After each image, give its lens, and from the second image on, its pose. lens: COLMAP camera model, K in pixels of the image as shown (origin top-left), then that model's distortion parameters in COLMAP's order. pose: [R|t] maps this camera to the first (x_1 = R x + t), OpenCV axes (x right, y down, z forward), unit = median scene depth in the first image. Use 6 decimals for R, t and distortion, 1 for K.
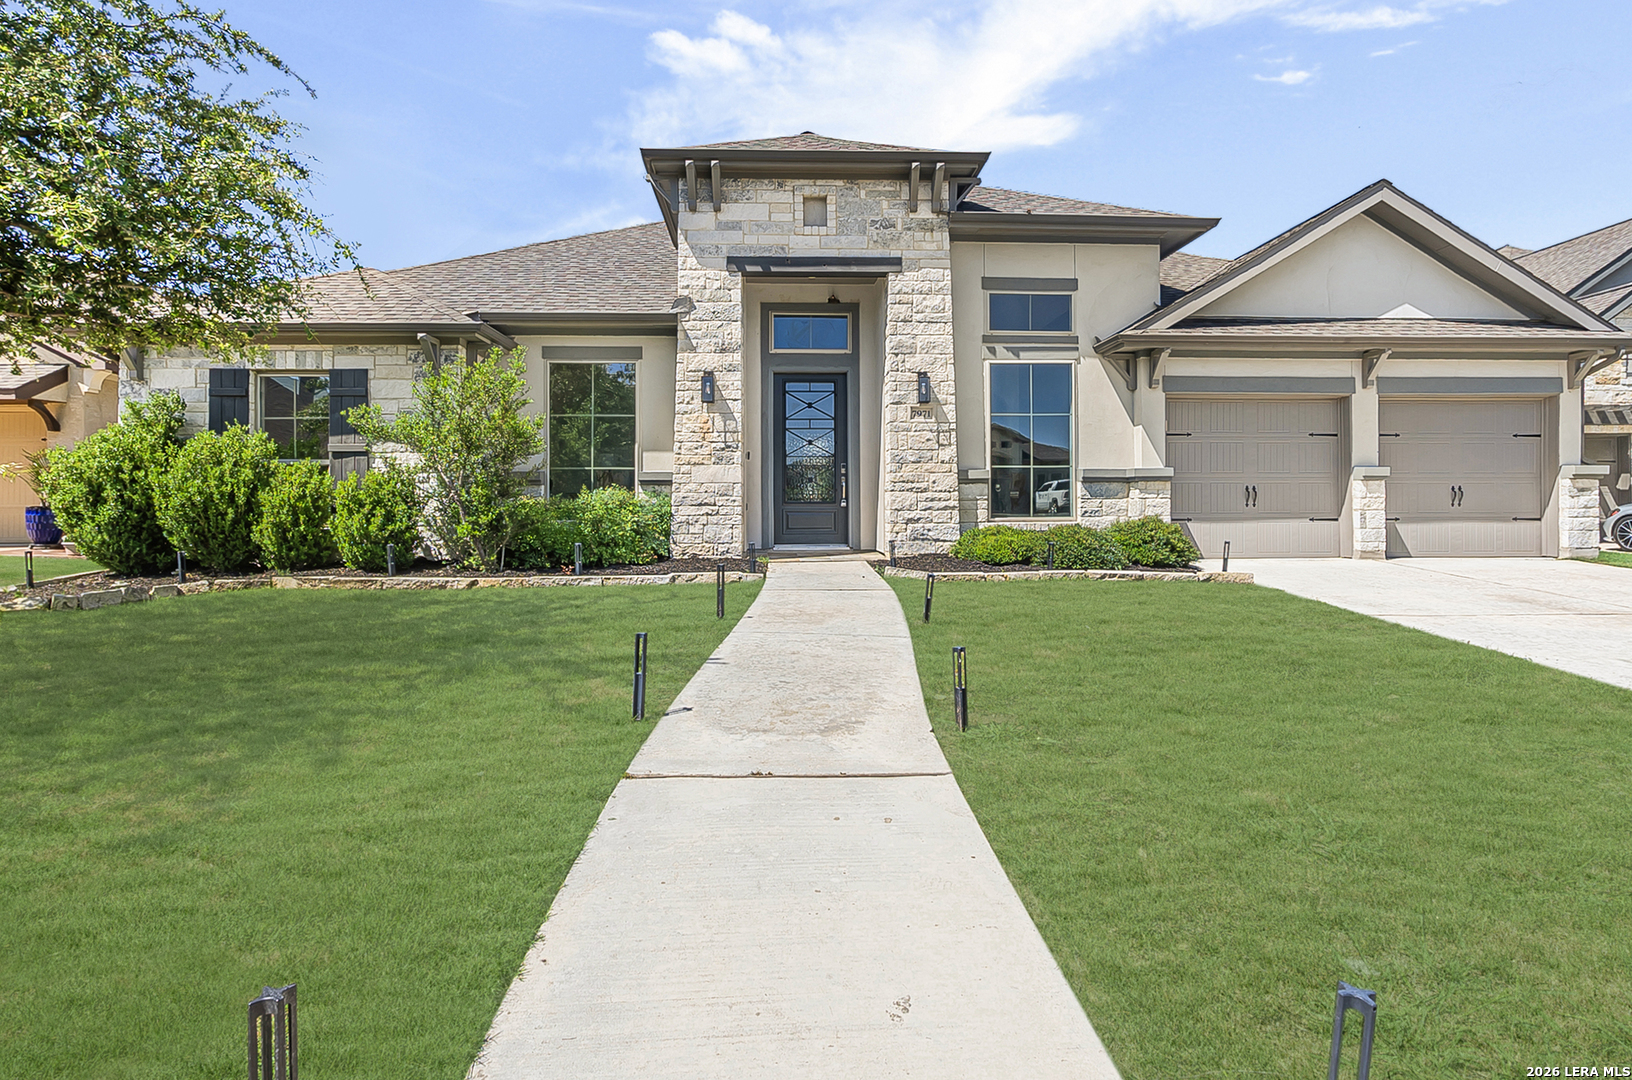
lens RADIAL K [[751.5, 0, 813.6], [0, 751.5, 496.8], [0, 0, 1]] dist [-0.005614, -0.000627]
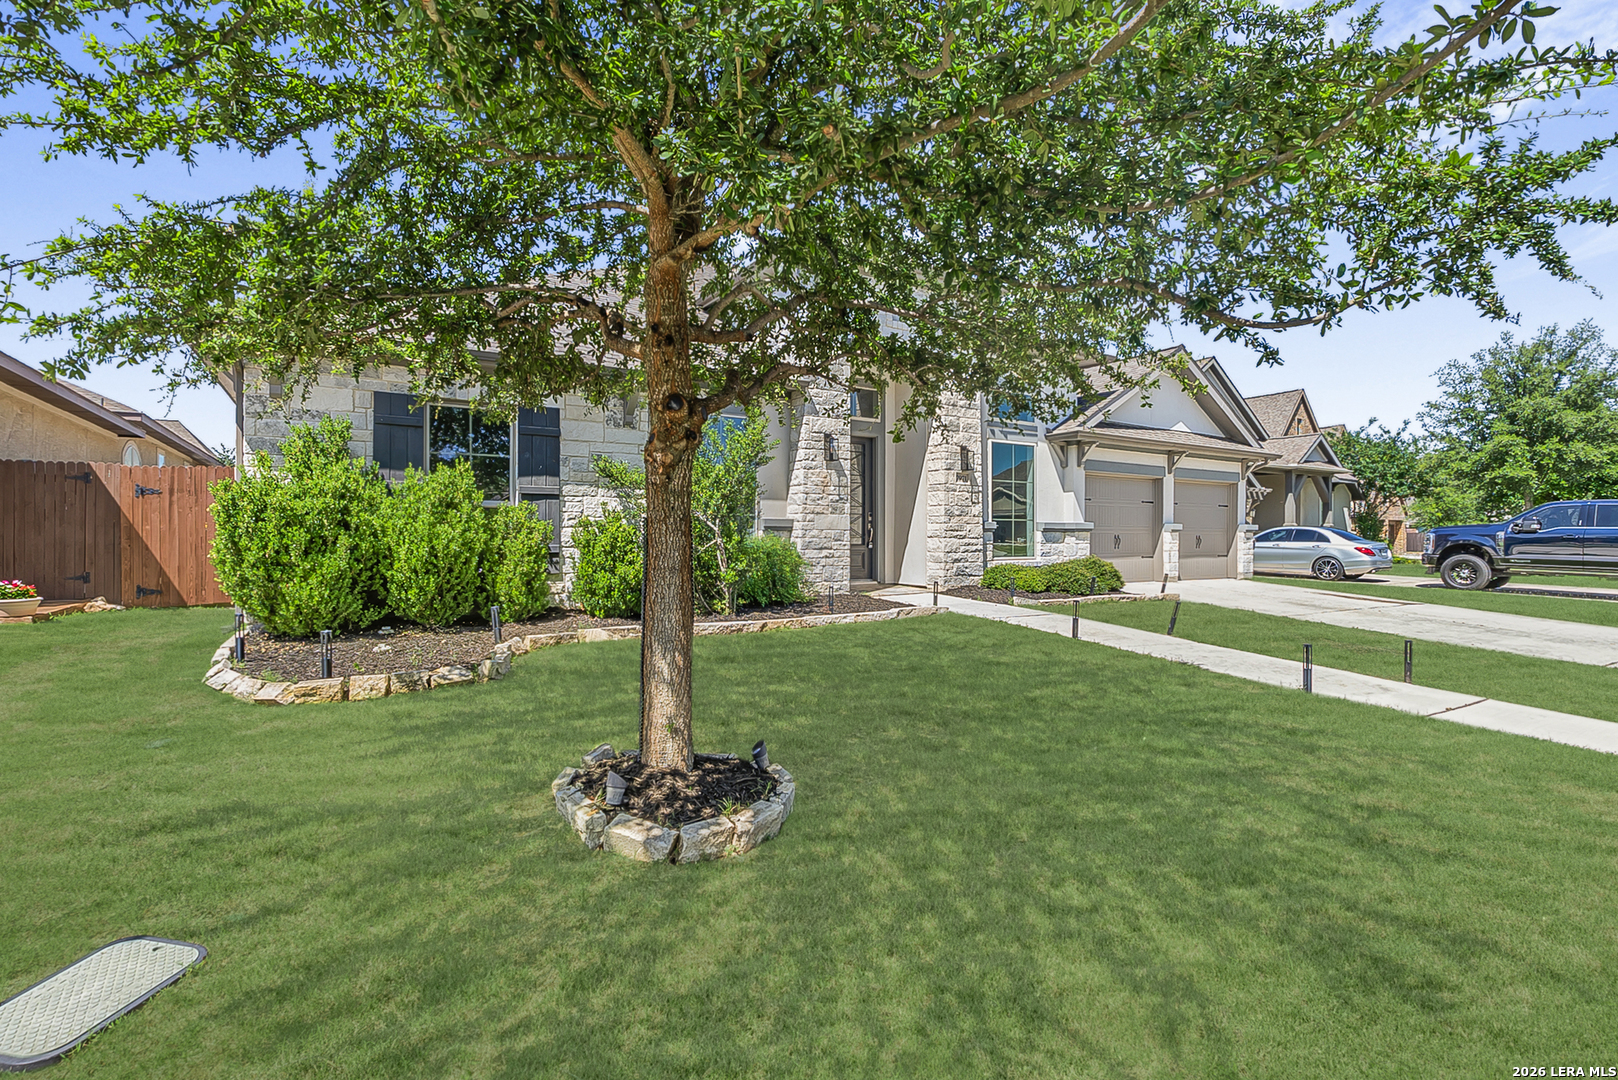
lens RADIAL K [[745.9, 0, 810.7], [0, 745.9, 523.5], [0, 0, 1]] dist [-0.001264, -0.000026]
pose [[0.865115, 0.014892, 0.501353, -0.726874], [-0.012081, 0.999888, -0.008854, -0.017430], [-0.501428, 0.001603, 0.865198, 0.017078]]
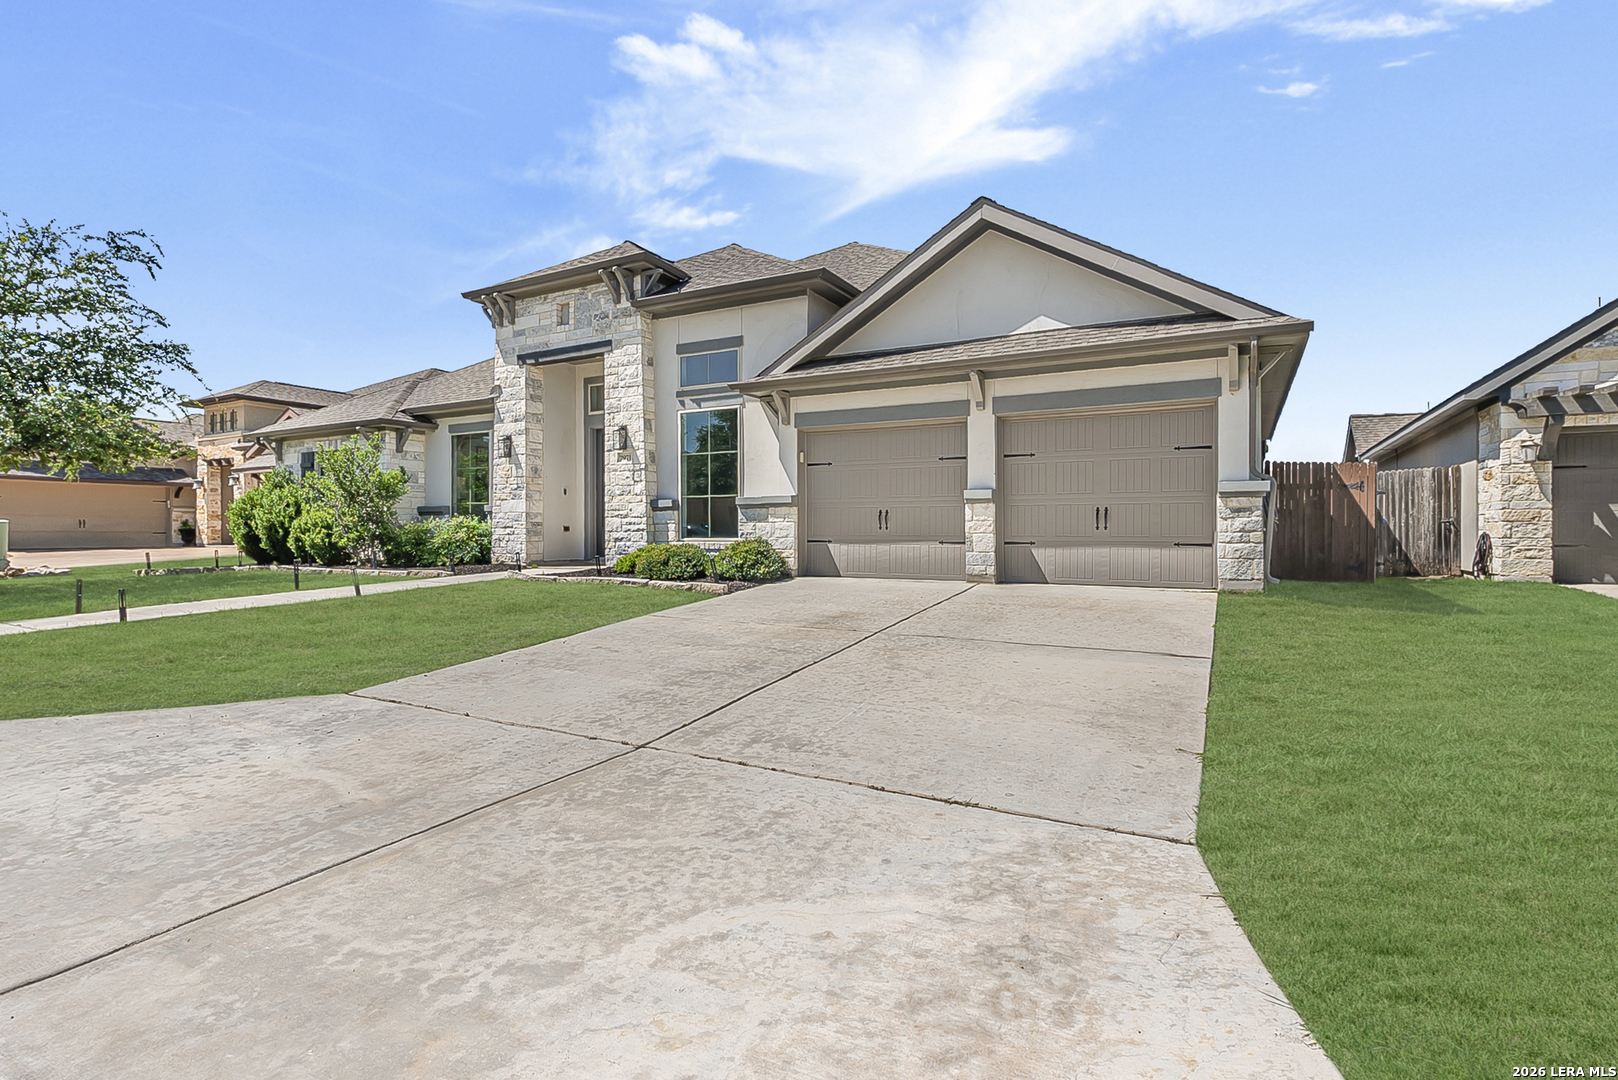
lens RADIAL K [[745.9, 0, 810.7], [0, 745.9, 523.5], [0, 0, 1]] dist [-0.001264, -0.000026]
pose [[0.867637, -0.002024, -0.497193, 1.067550], [0.004506, 0.999983, 0.003792, 0.000388], [0.497177, -0.005530, 0.867632, 0.036948]]
